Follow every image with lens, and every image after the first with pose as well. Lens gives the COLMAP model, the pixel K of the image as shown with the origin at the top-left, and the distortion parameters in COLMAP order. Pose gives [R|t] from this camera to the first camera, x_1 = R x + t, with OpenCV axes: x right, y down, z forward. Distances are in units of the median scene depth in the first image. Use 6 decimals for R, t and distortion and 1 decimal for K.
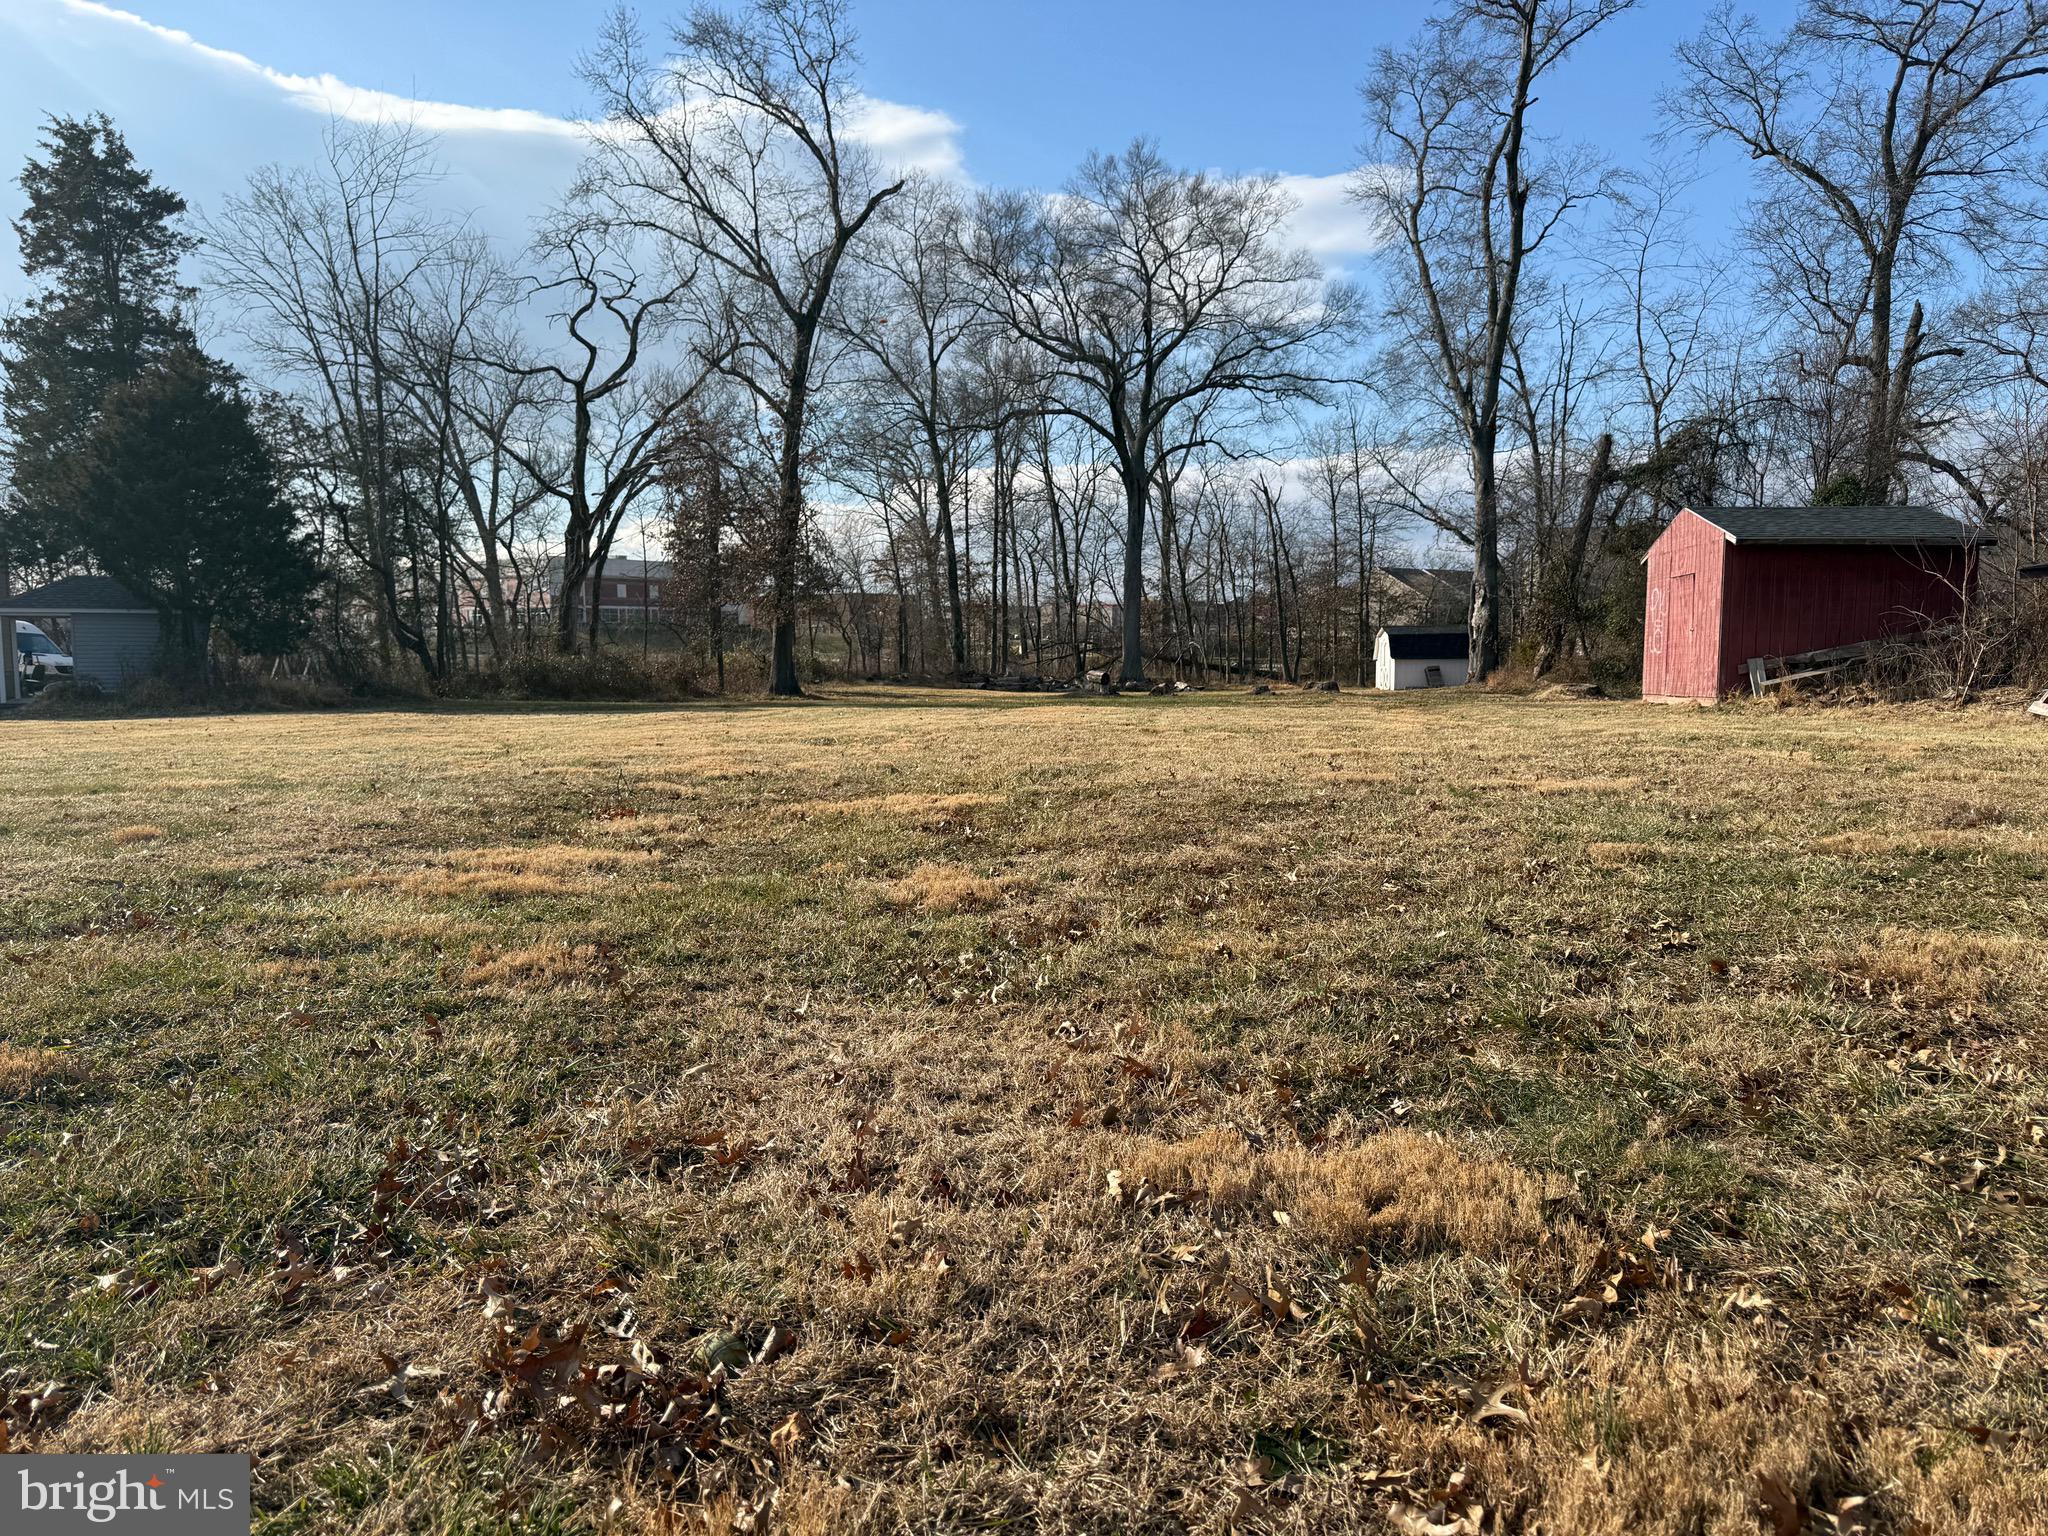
lens RADIAL K [[1434.7, 0, 1060.9], [0, 1434.7, 799.0], [0, 0, 1]] dist [0.040617, -0.030874]
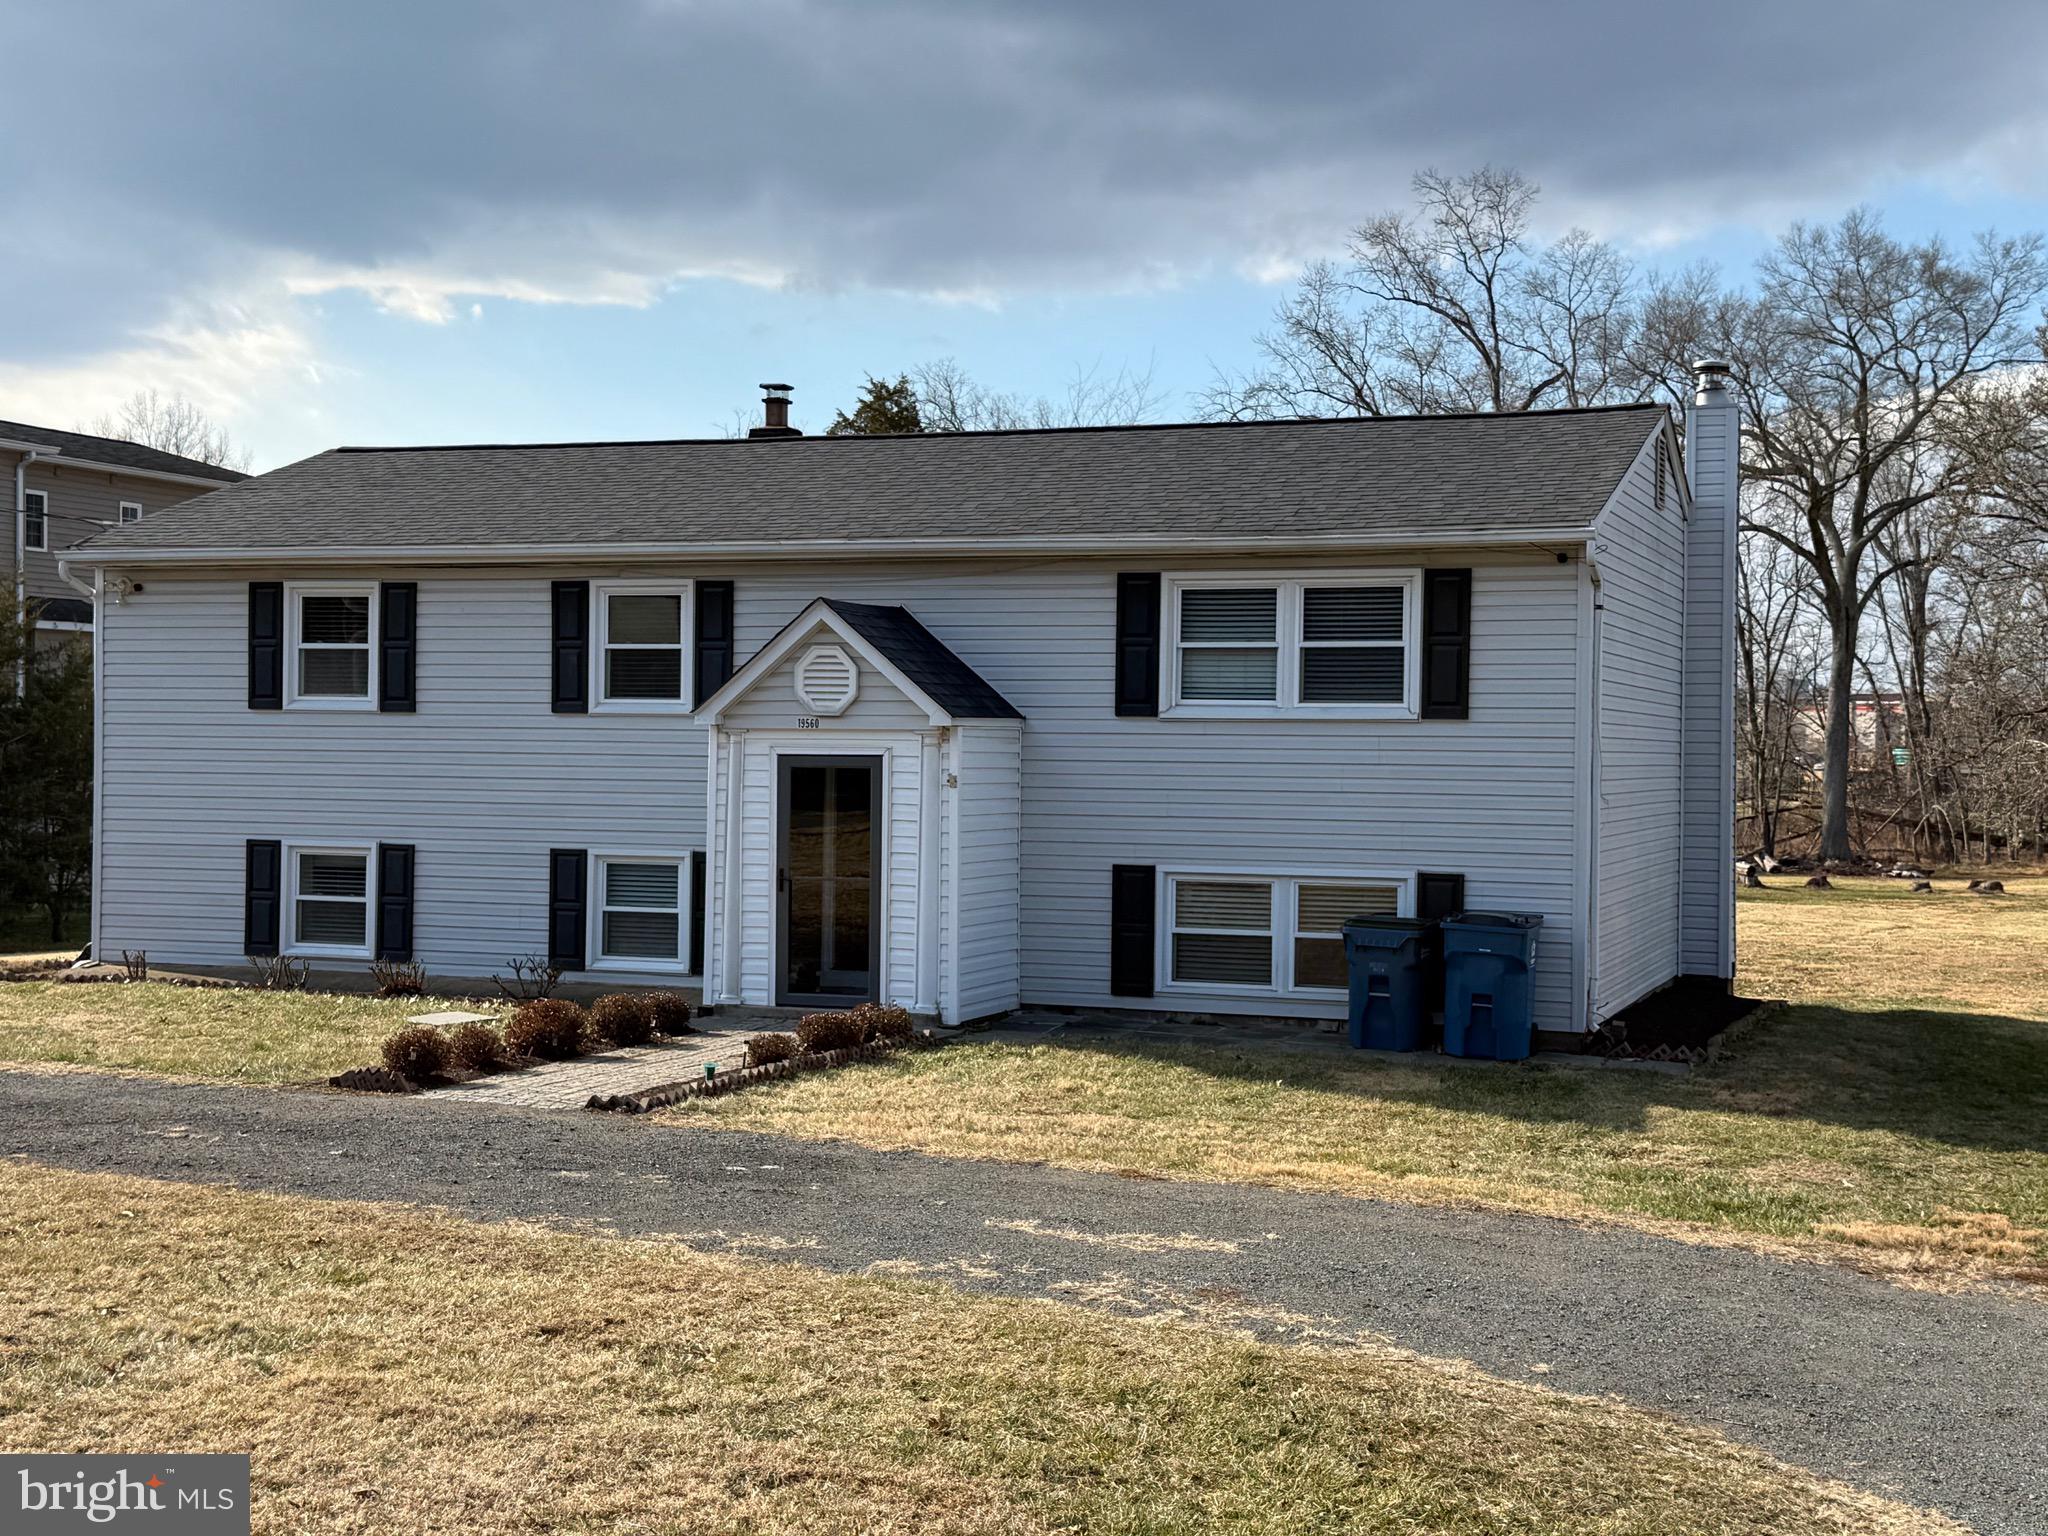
lens RADIAL K [[2606.2, 0, 1023.5], [0, 2606.2, 773.2], [0, 0, 1]] dist [0.114558, 0.000000]
pose [[0.957197, 0.026852, -0.288188, 0.060225], [-0.053424, 0.994970, -0.084736, 0.027627], [0.284463, 0.096505, 0.953817, -0.770188]]
